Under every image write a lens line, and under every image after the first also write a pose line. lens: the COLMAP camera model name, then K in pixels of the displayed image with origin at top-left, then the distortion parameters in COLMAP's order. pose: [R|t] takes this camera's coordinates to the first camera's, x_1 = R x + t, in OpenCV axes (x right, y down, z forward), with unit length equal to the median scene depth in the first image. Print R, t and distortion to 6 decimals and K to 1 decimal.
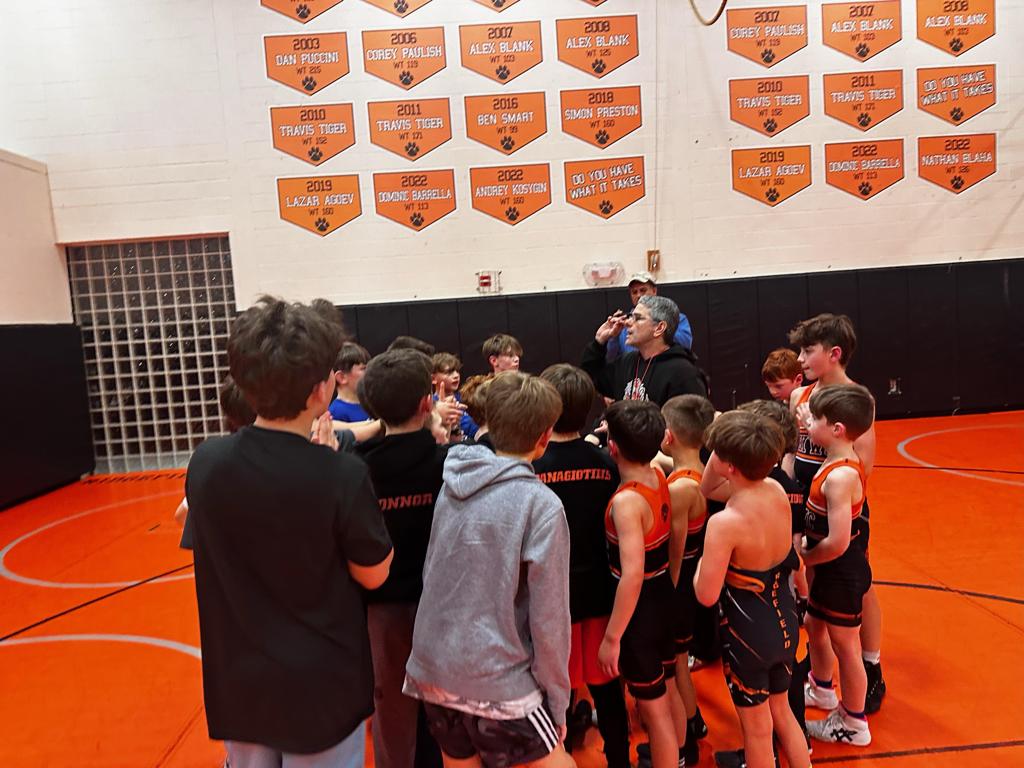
lens RADIAL K [[728.5, 0, 512.1], [0, 728.5, 381.5], [0, 0, 1]] dist [0.005208, 0.012693]
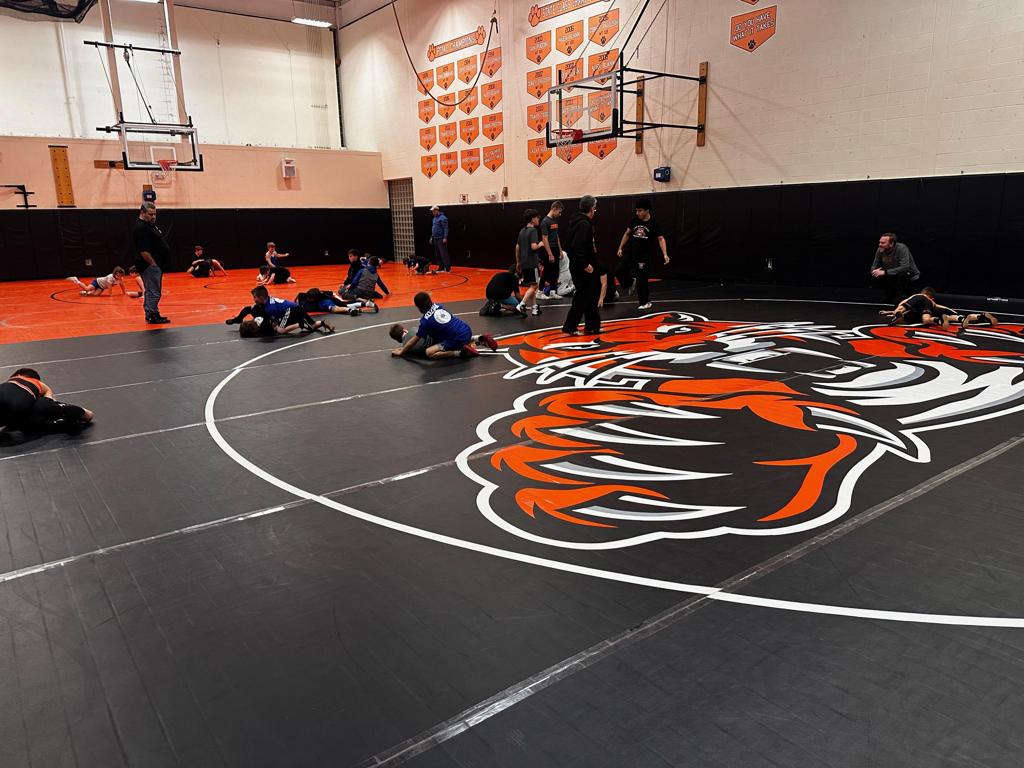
lens RADIAL K [[728.5, 0, 512.0], [0, 728.5, 375.4], [0, 0, 1]] dist [0.005208, 0.012693]
pose [[0.578283, 0.225898, -0.783938, 2.122073], [-0.111340, 0.973763, 0.198466, -0.064551], [0.808203, -0.027485, 0.588263, -0.317261]]
